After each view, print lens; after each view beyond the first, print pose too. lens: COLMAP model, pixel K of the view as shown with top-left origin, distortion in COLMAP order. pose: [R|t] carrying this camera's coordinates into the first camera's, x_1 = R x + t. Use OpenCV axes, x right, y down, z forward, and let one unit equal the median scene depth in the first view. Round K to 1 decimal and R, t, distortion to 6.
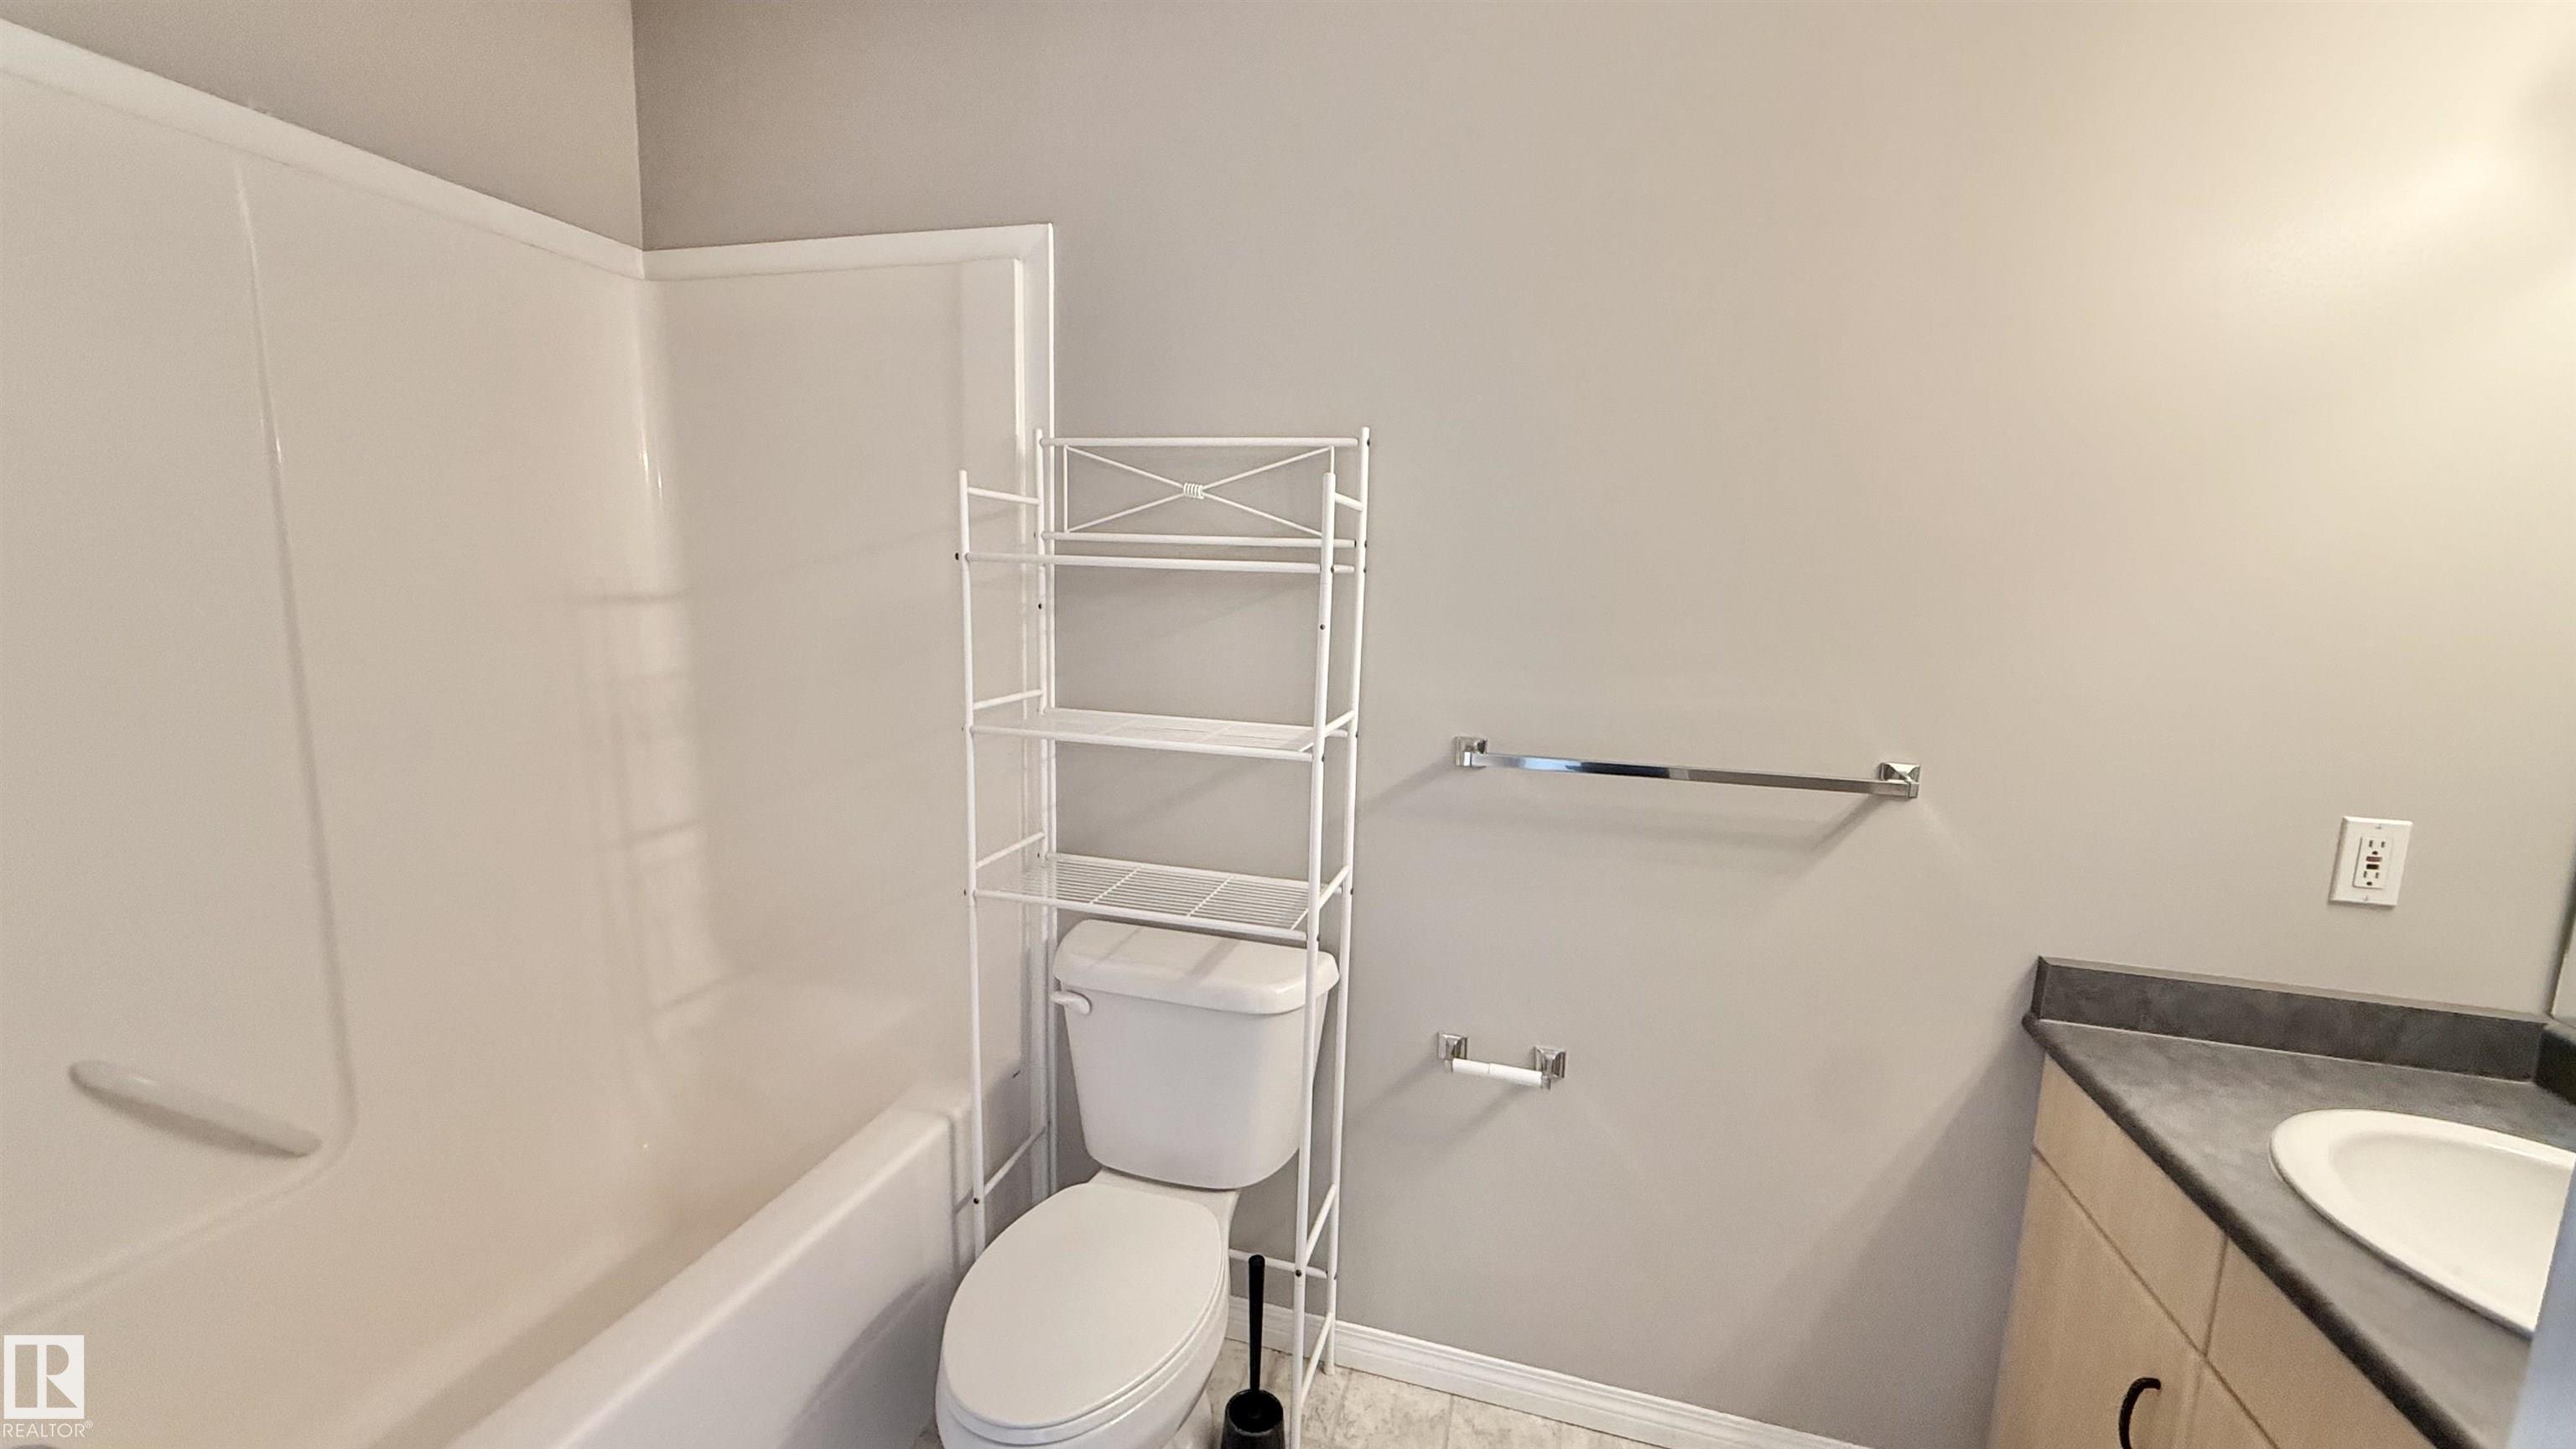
lens RADIAL K [[1027.0, 0, 1288.0], [0, 1027.0, 724.5], [0, 0, 1]] dist [0.000091, 0.000411]
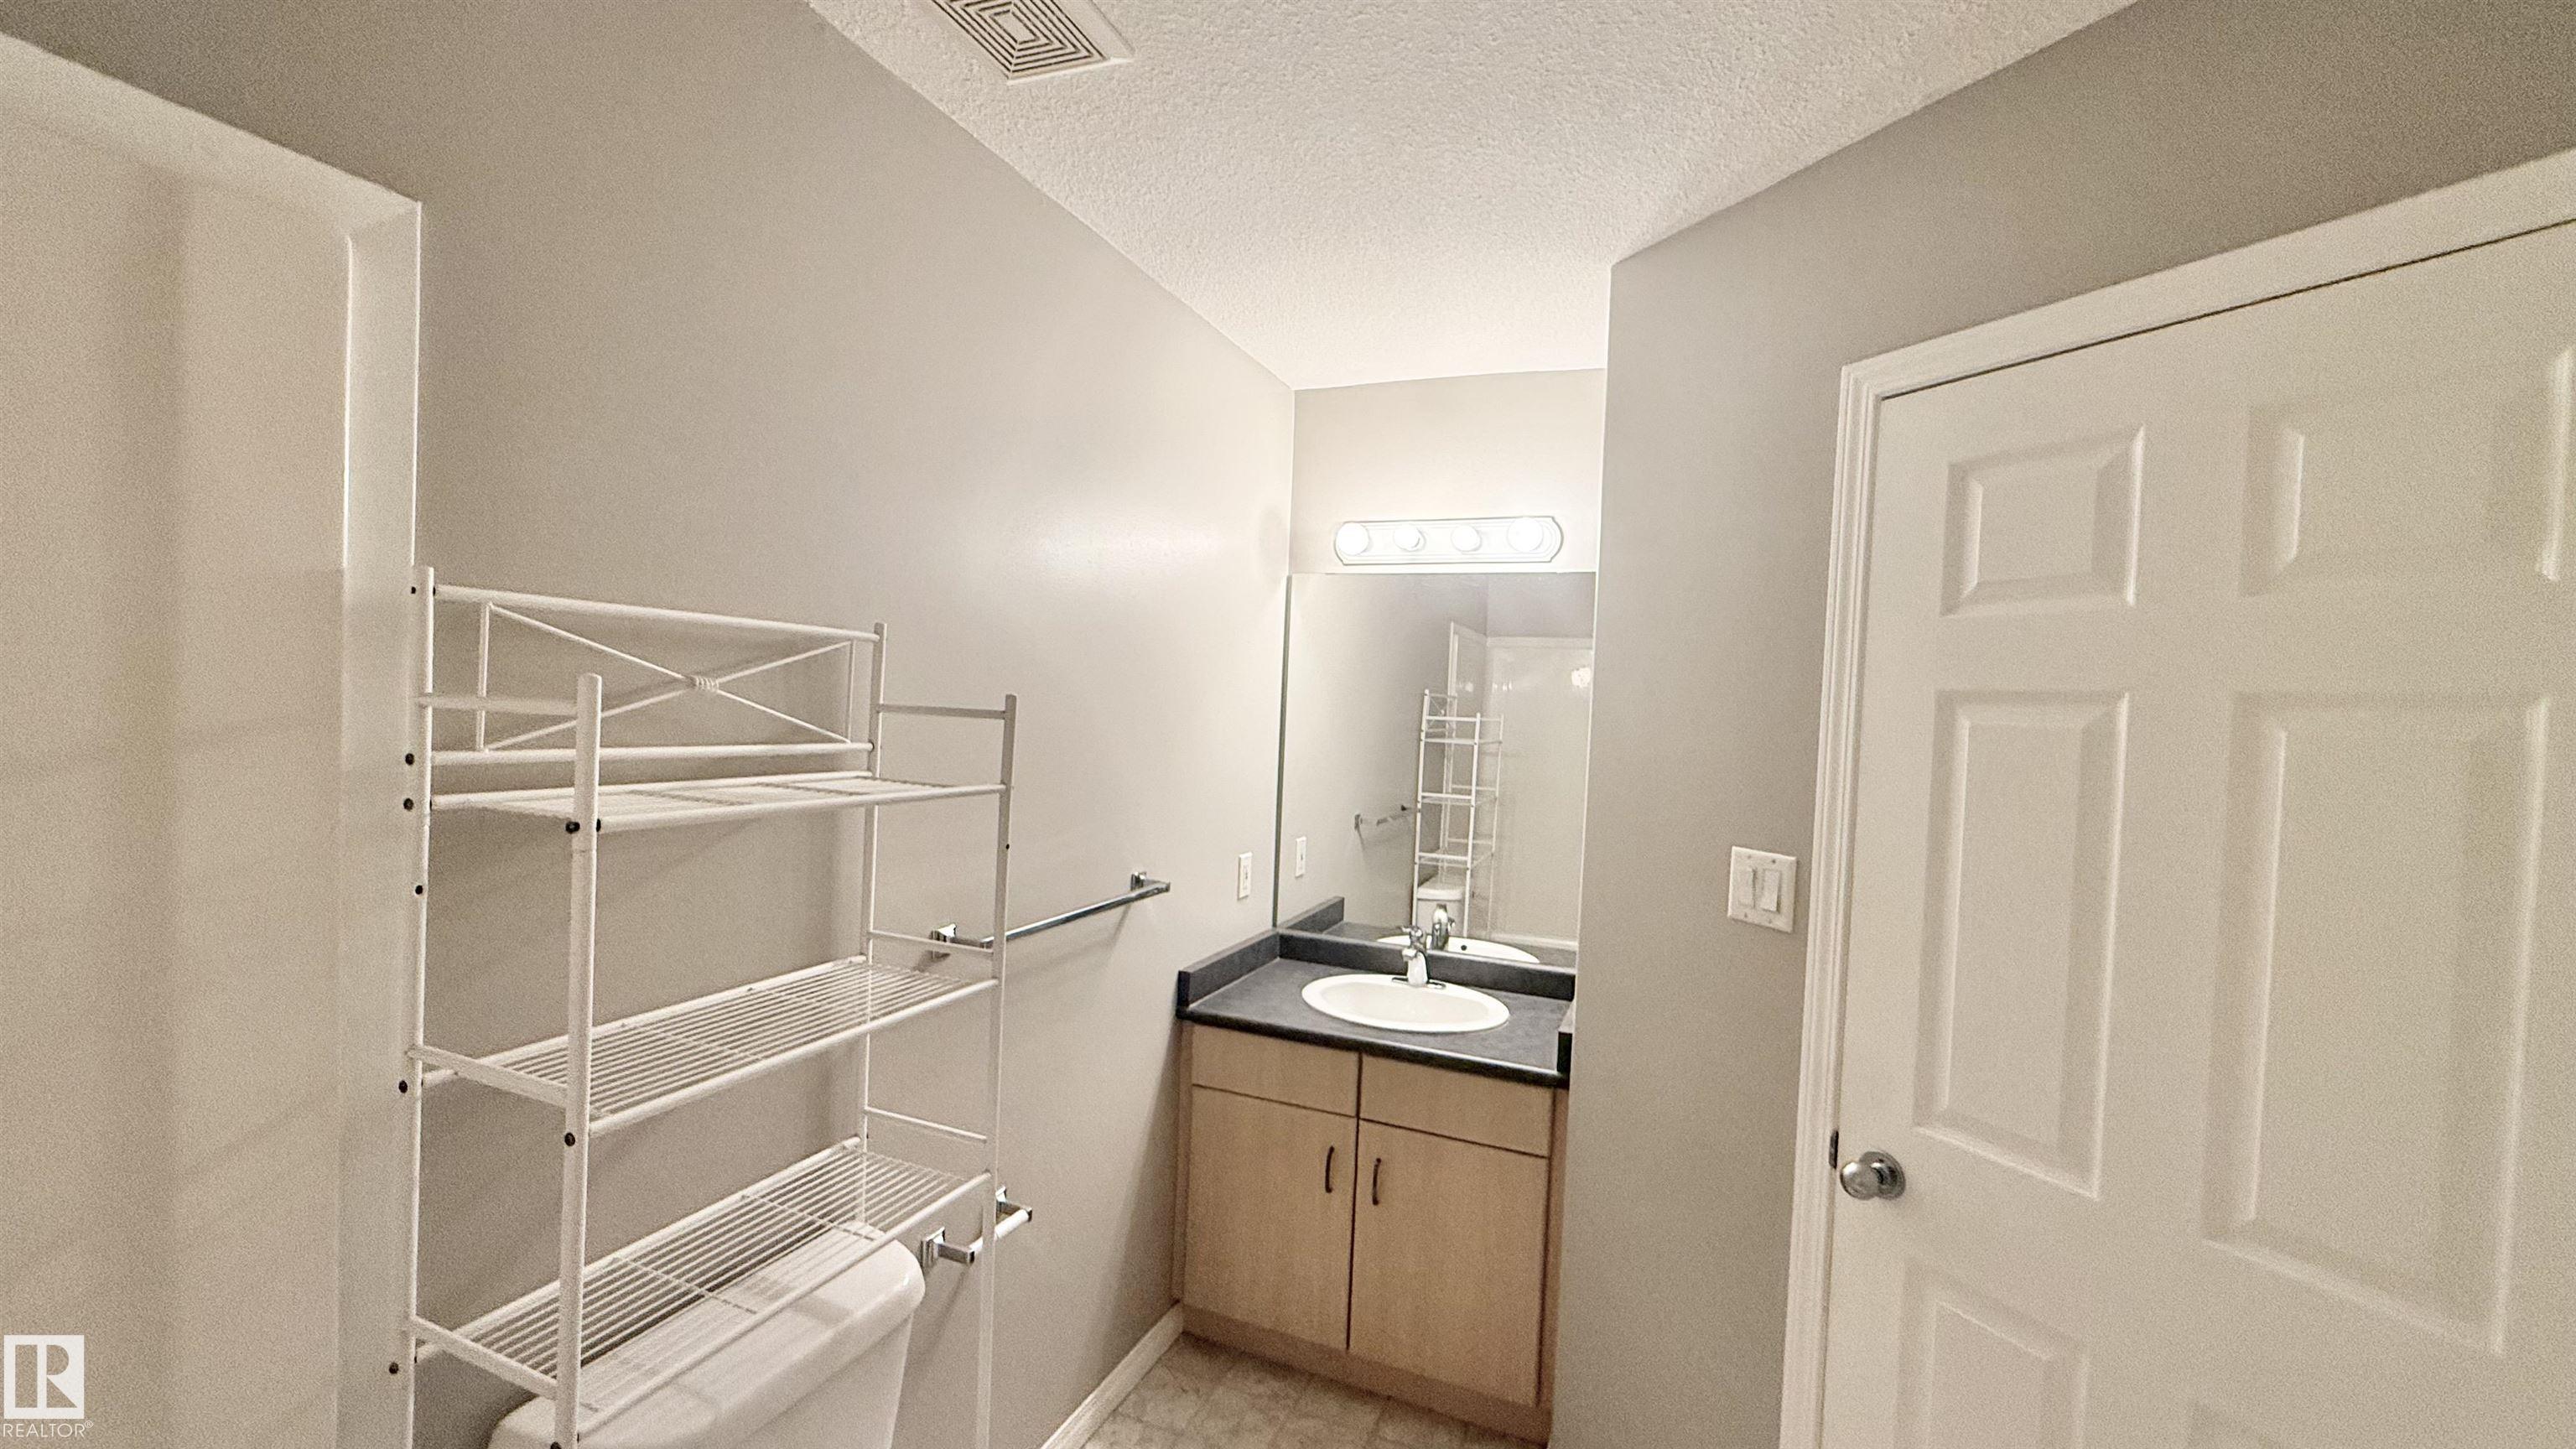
lens RADIAL K [[1027.0, 0, 1288.0], [0, 1027.0, 724.5], [0, 0, 1]] dist [0.000091, 0.000411]
pose [[0.110425, -0.048236, 0.992713, -0.771297], [0.107871, 0.993503, 0.036275, -0.185452], [-0.988013, 0.103079, 0.114911, 0.525205]]
